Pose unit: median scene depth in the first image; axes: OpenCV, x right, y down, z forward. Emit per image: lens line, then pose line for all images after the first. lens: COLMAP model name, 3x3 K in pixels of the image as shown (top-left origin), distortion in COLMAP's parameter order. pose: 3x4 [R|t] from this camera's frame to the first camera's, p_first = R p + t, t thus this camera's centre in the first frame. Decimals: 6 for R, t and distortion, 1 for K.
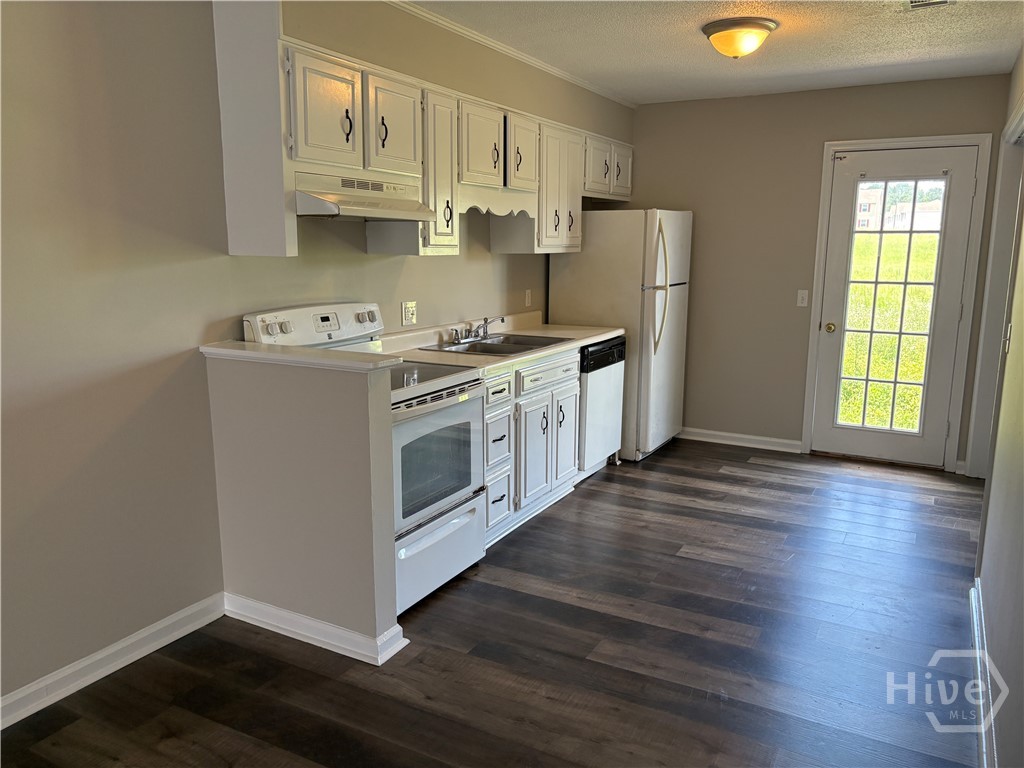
lens RADIAL K [[776.6, 0, 508.2], [0, 776.6, 382.4], [0, 0, 1]] dist [0.031987, 0.000501]
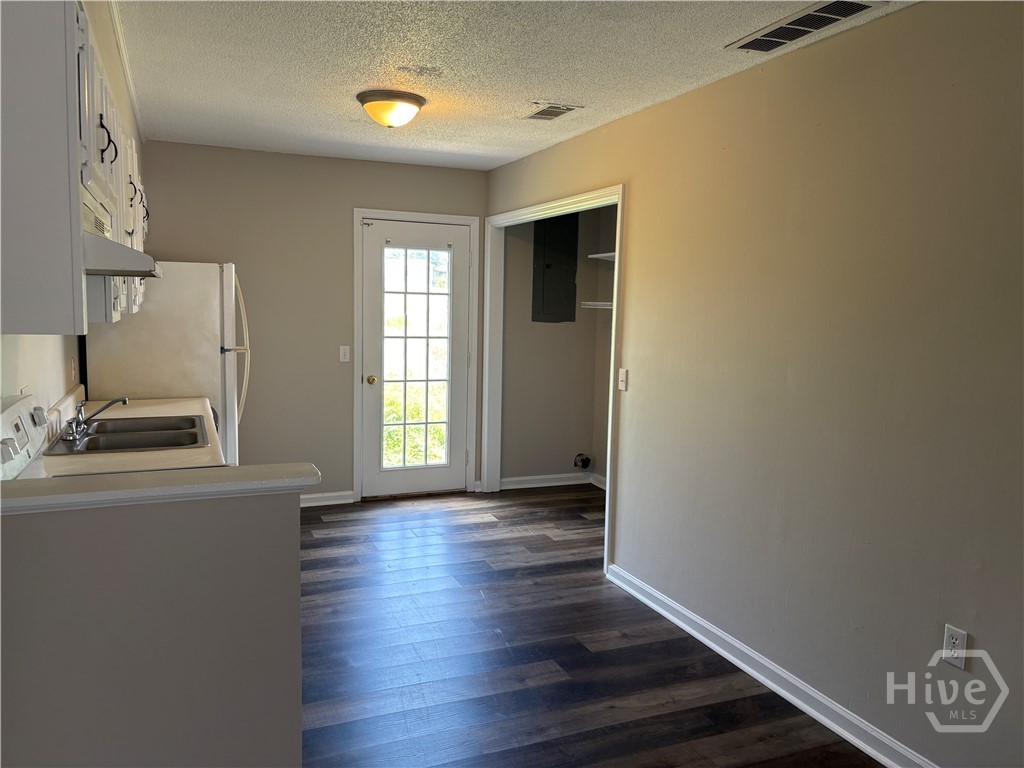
lens RADIAL K [[776.6, 0, 508.2], [0, 776.6, 382.4], [0, 0, 1]] dist [0.031987, 0.000501]
pose [[0.613338, -0.078267, 0.785933, -0.328714], [0.122894, 0.992415, 0.002923, -0.049335], [-0.780201, 0.094794, 0.618305, 0.206530]]
